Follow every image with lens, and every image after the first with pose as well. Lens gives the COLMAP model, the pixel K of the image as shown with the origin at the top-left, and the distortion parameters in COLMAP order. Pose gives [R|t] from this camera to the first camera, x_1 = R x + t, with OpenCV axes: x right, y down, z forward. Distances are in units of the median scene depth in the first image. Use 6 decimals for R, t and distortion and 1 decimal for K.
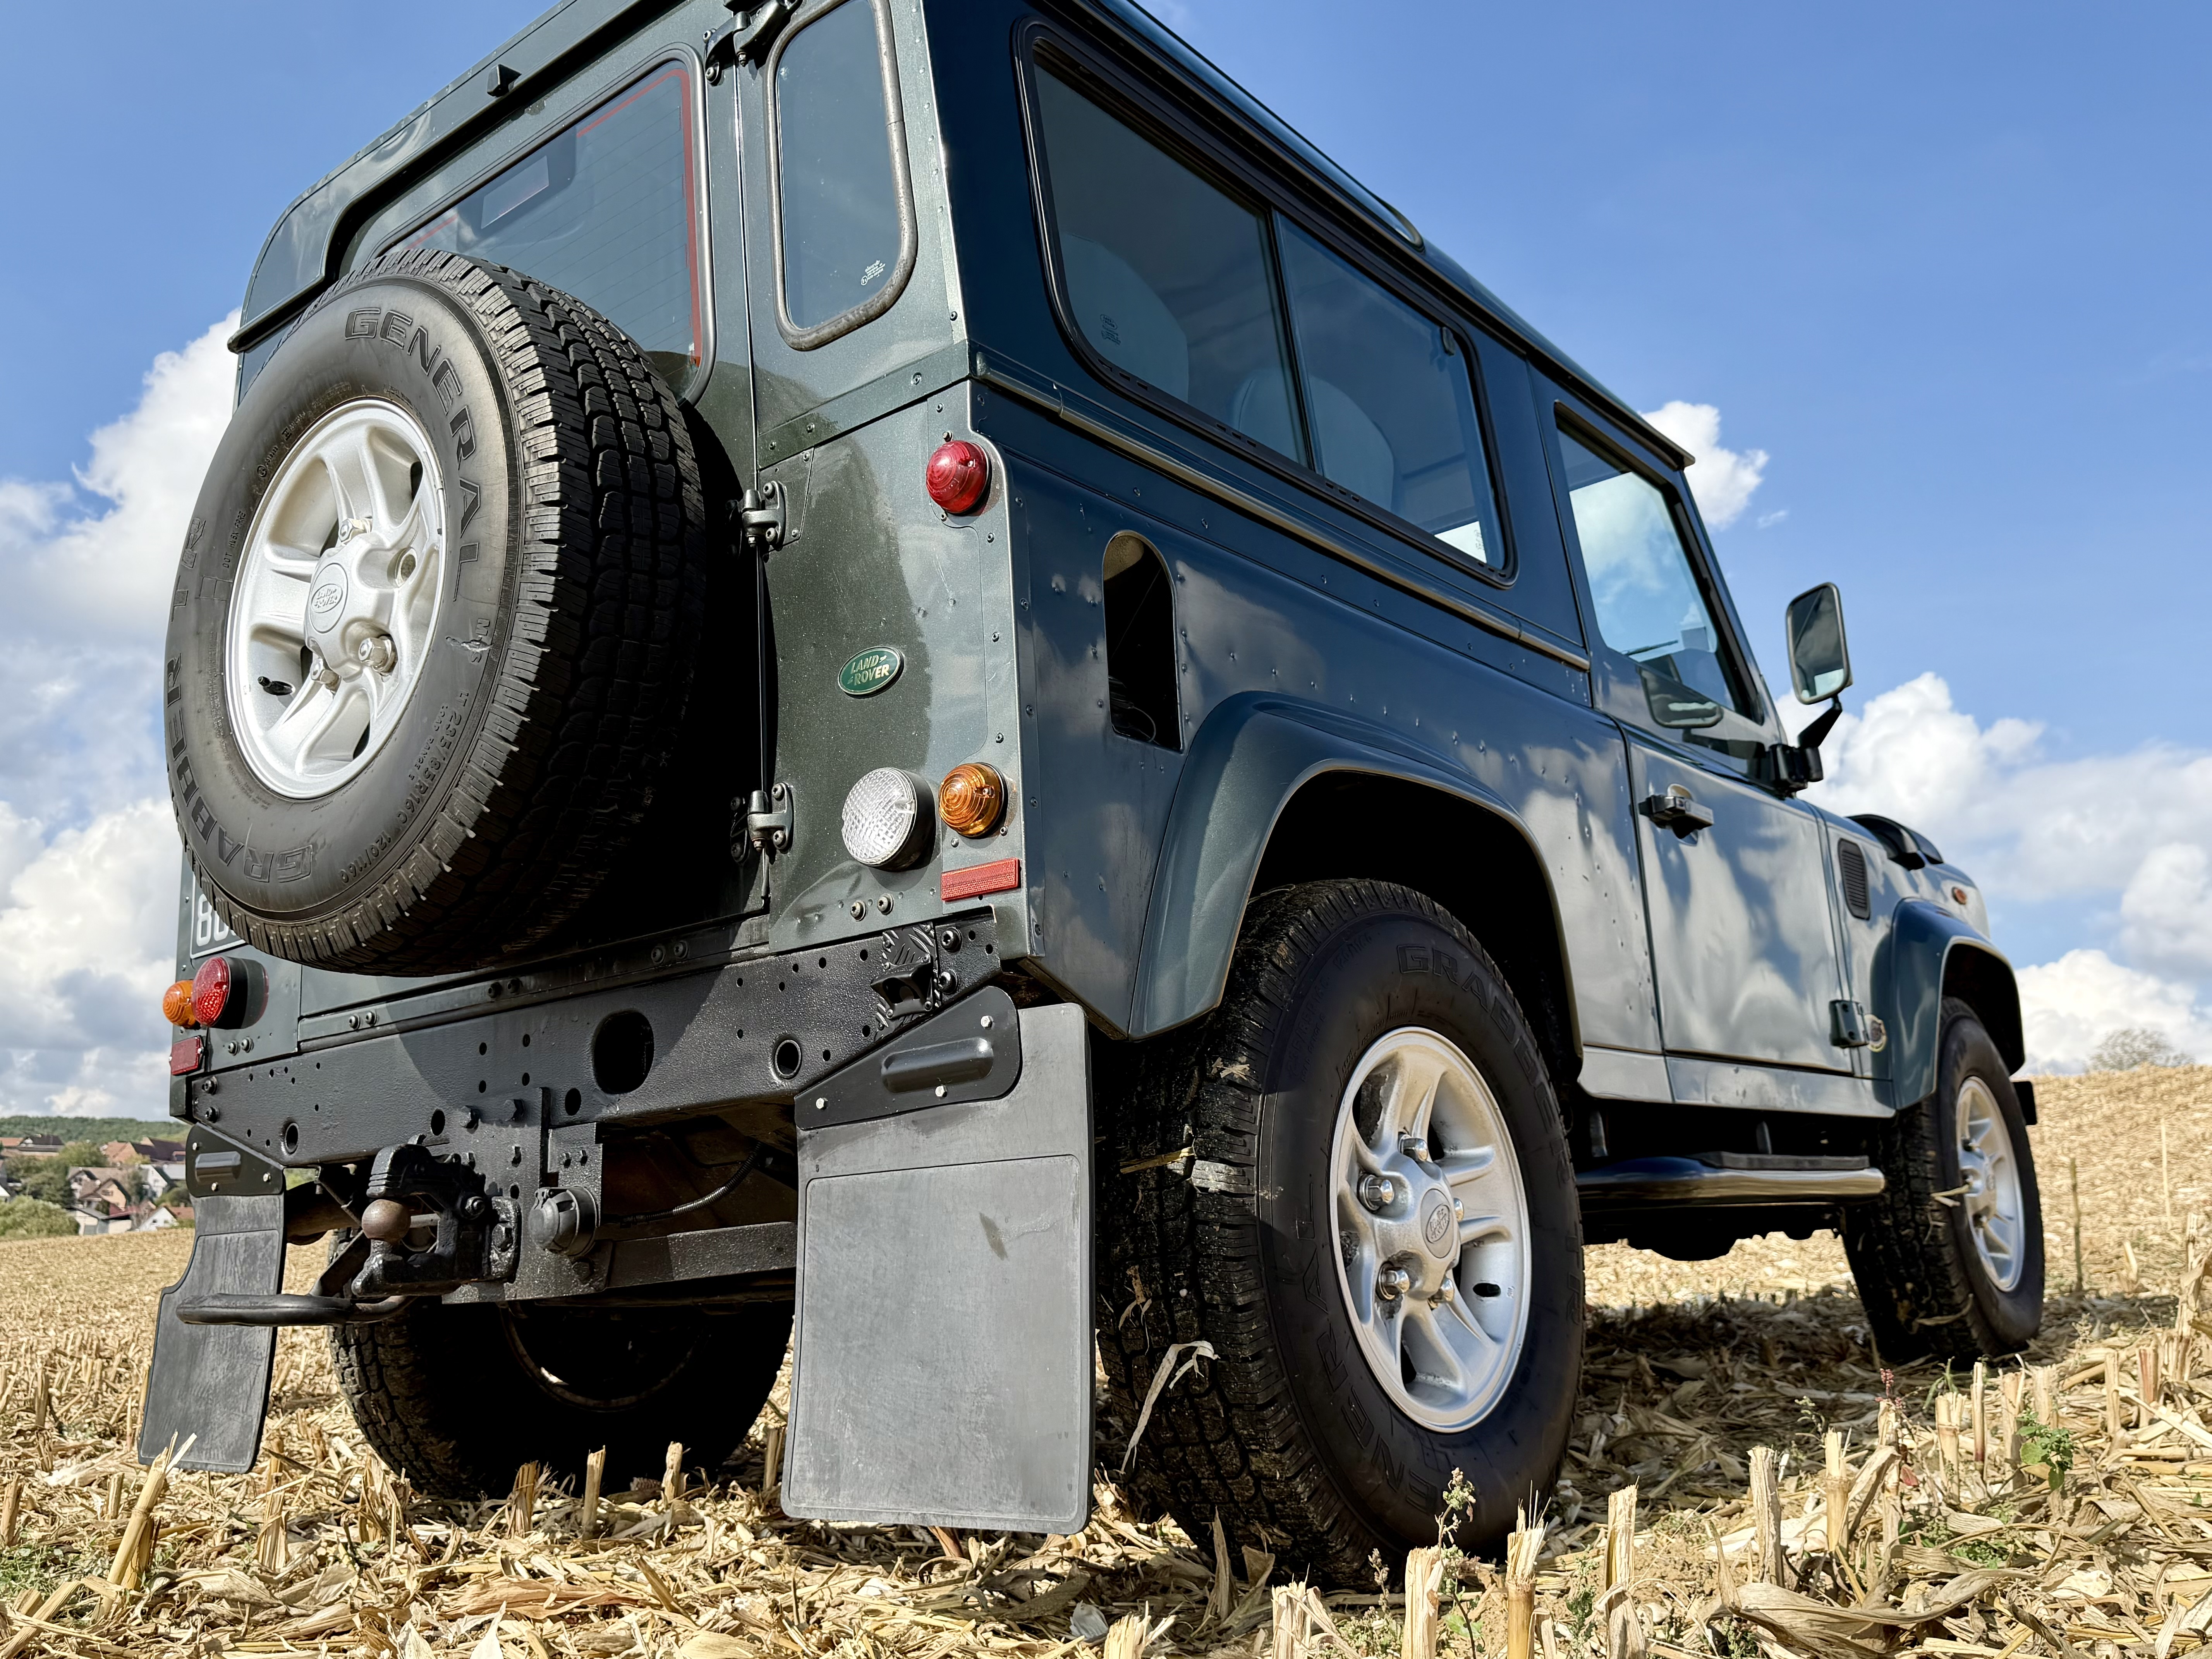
lens RADIAL K [[1844.0, 0, 1105.1], [0, 1844.0, 838.9], [0, 0, 1]] dist [0.049155, -0.066673]
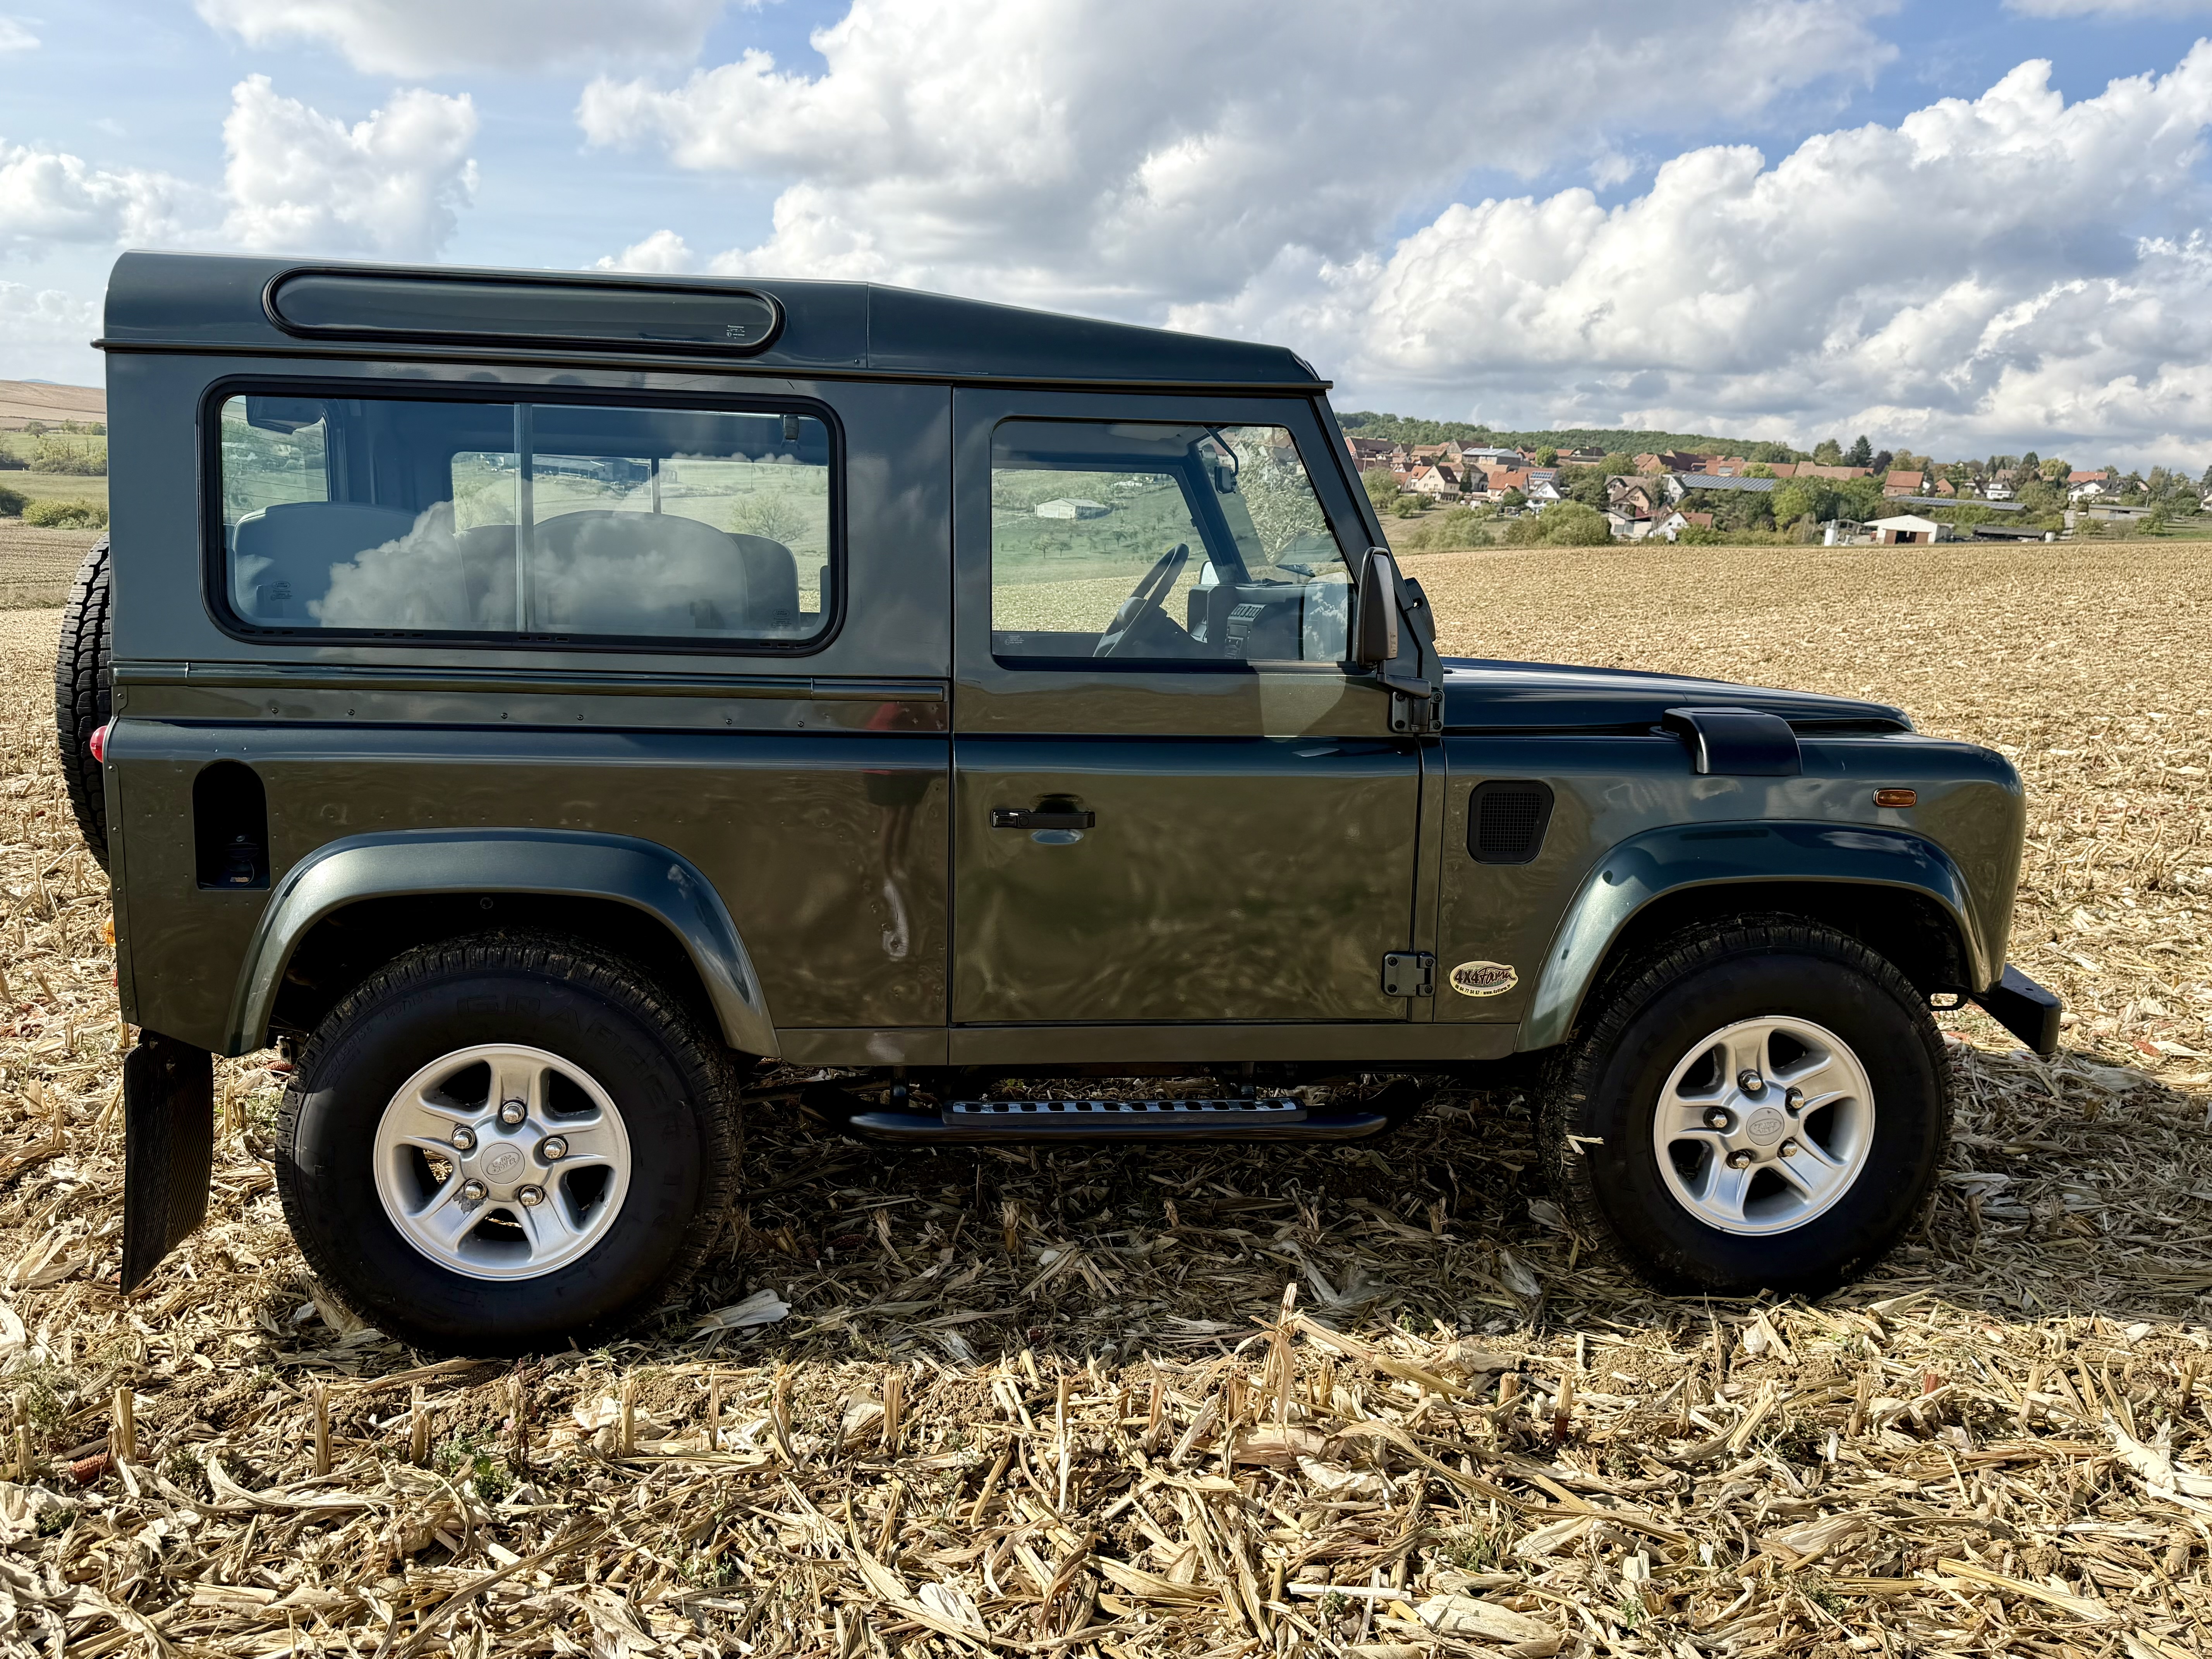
lens RADIAL K [[1651.6, 0, 1109.8], [0, 1651.6, 836.8], [0, 0, 1]] dist [0.057414, -0.070112]
pose [[0.707395, 0.175777, -0.684613, 1.526295], [0.093970, 0.936597, 0.337572, -0.503836], [0.700544, -0.303130, 0.646027, 0.541519]]
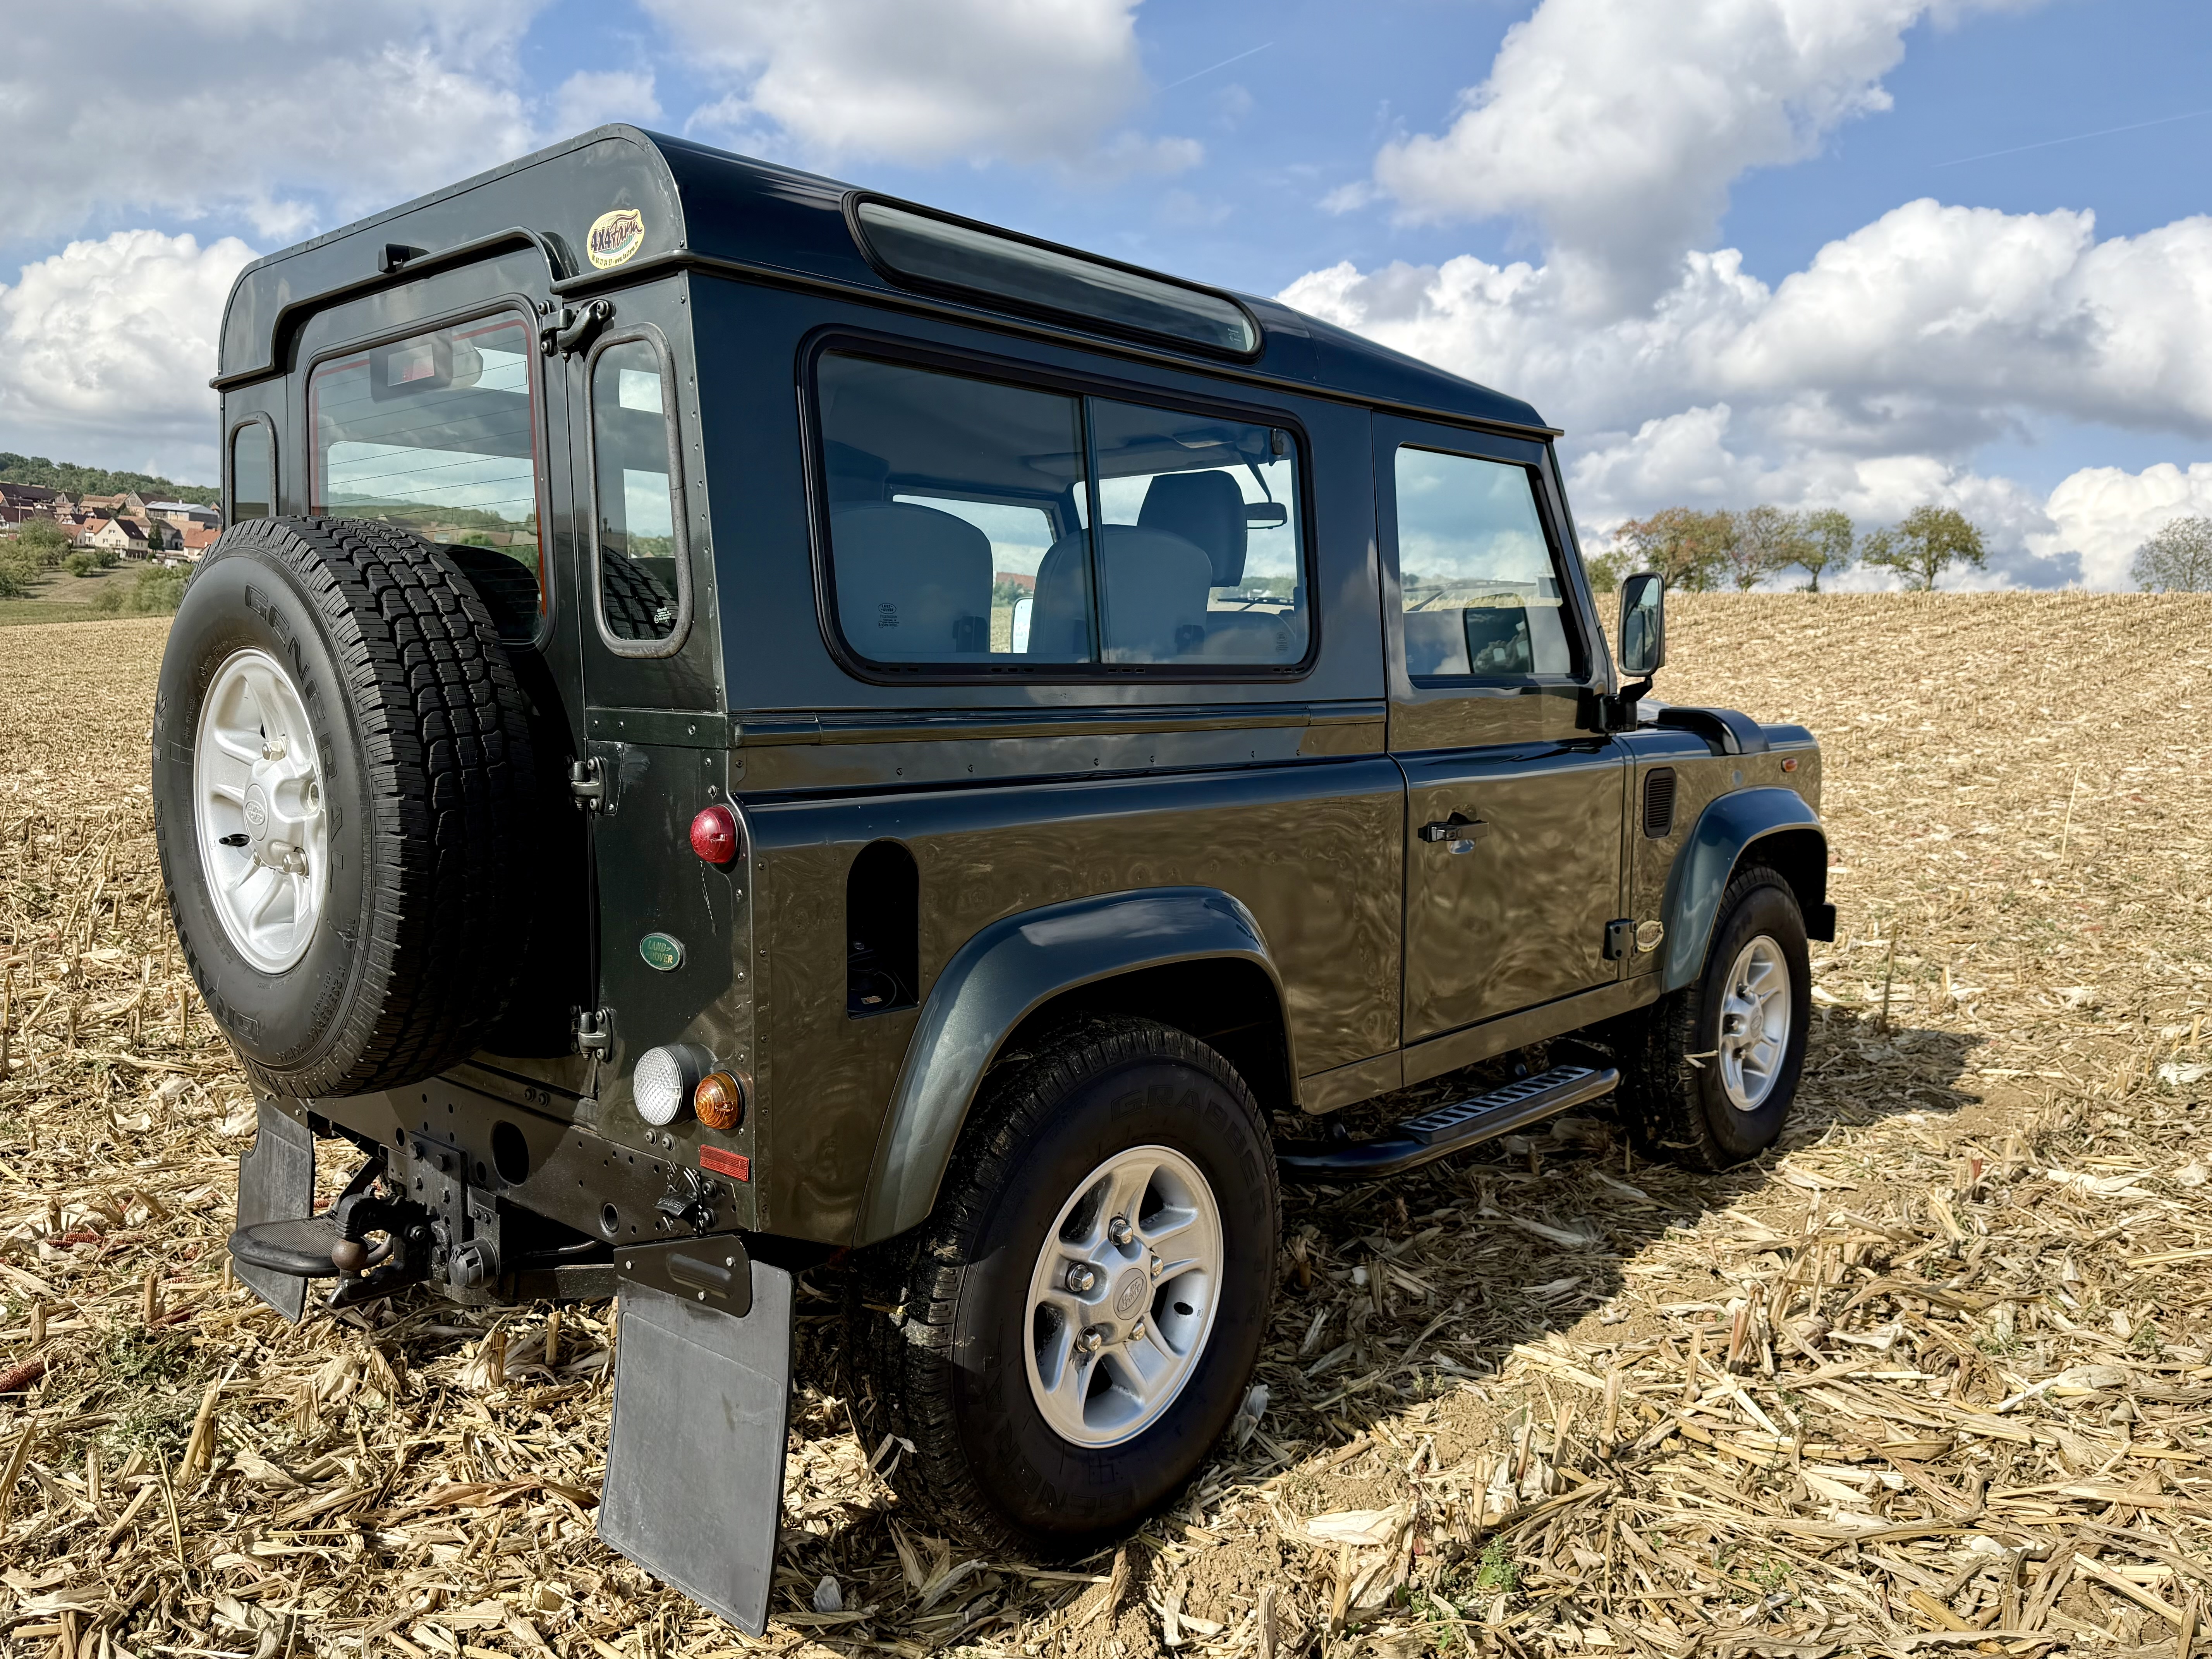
lens RADIAL K [[1651.6, 0, 1108.7], [0, 1651.6, 823.2], [0, 0, 1]] dist [0.057414, -0.070112]
pose [[0.996439, 0.063227, -0.055785, 0.215311], [-0.042699, 0.948872, 0.312761, -0.497261], [0.072708, -0.309265, 0.948192, -0.023283]]
